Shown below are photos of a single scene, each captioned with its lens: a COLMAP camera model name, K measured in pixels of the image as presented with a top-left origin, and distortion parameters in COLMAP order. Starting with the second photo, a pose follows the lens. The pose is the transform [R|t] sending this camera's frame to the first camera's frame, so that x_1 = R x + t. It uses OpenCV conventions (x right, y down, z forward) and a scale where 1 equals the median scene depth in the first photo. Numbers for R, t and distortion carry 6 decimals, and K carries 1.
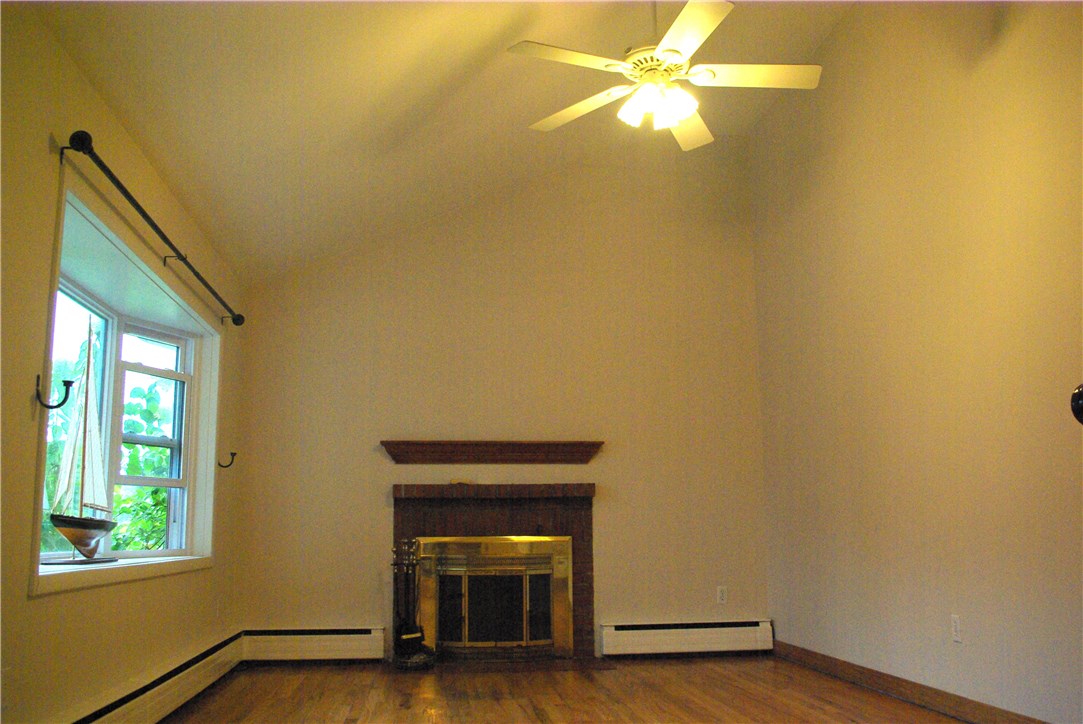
lens RADIAL K [[964.4, 0, 541.5], [0, 964.4, 362.0], [0, 0, 1]] dist [-0.112178, 0.000019]
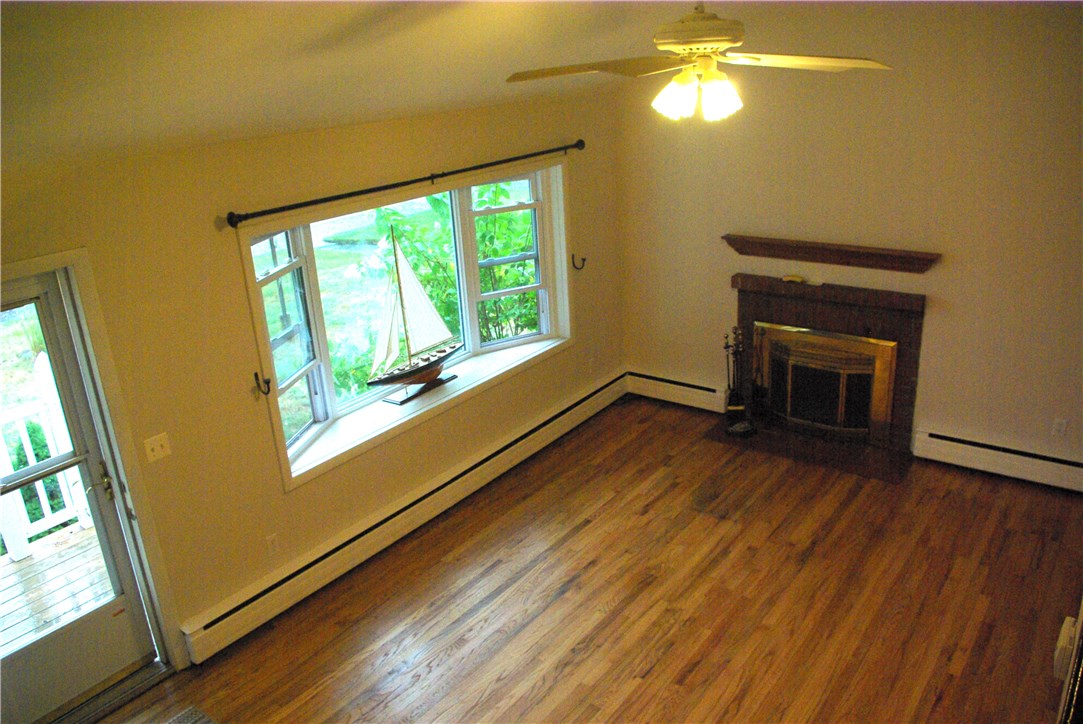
lens RADIAL K [[856.8, 0, 541.5], [0, 856.8, 362.0], [0, 0, 1]] dist [0.002461, 0.001515]
pose [[0.710926, 0.208695, -0.671589, 0.381306], [0.169248, 0.876117, 0.451413, -0.274462], [0.682598, -0.434586, 0.587533, 0.212291]]
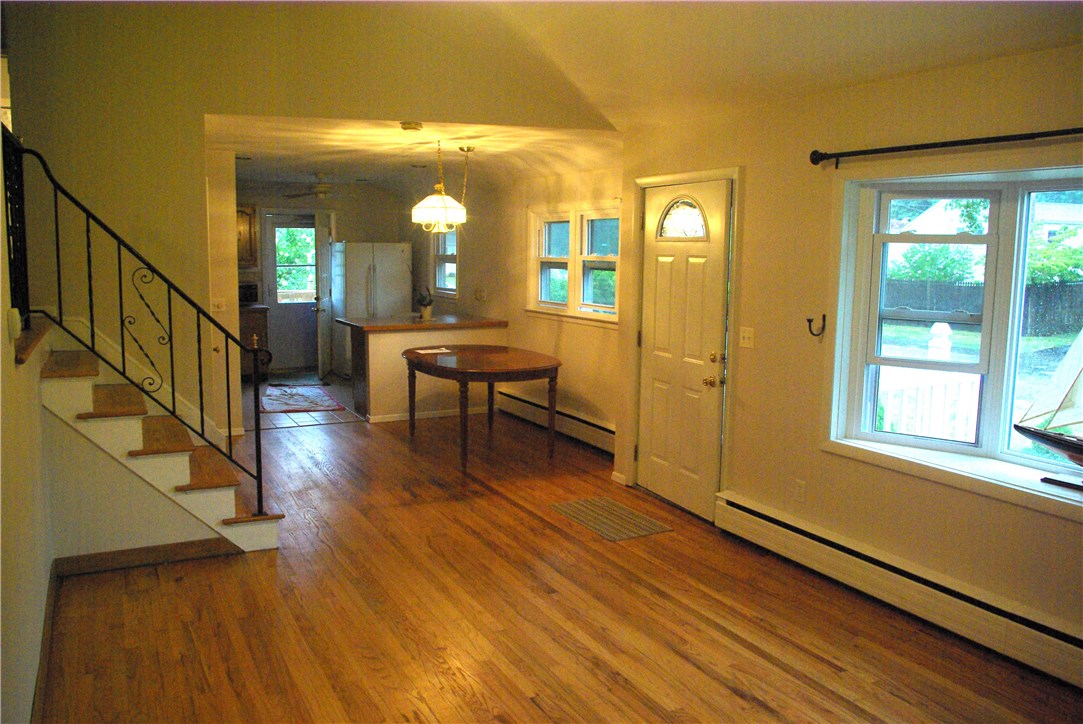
lens RADIAL K [[835.9, 0, 541.5], [0, 835.9, 362.0], [0, 0, 1]] dist [-0.090962, 0.005718]
pose [[-0.933124, 0.044901, -0.356741, 0.216368], [0.055324, 0.998287, -0.019060, 0.039983], [0.355274, -0.037521, -0.934009, 0.992279]]
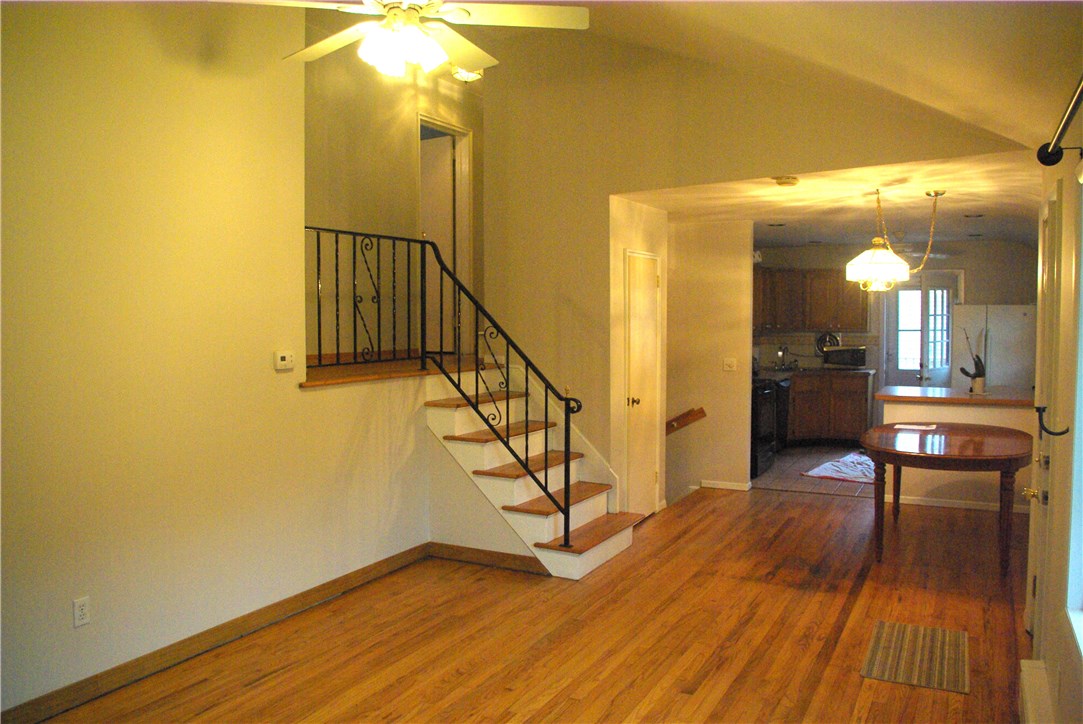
lens RADIAL K [[835.9, 0, 541.5], [0, 835.9, 362.0], [0, 0, 1]] dist [-0.090962, 0.005718]
pose [[-0.825123, -0.020793, 0.564571, -0.238057], [-0.083302, 0.992877, -0.085178, 0.038226], [-0.558778, -0.117312, -0.820978, 0.930946]]
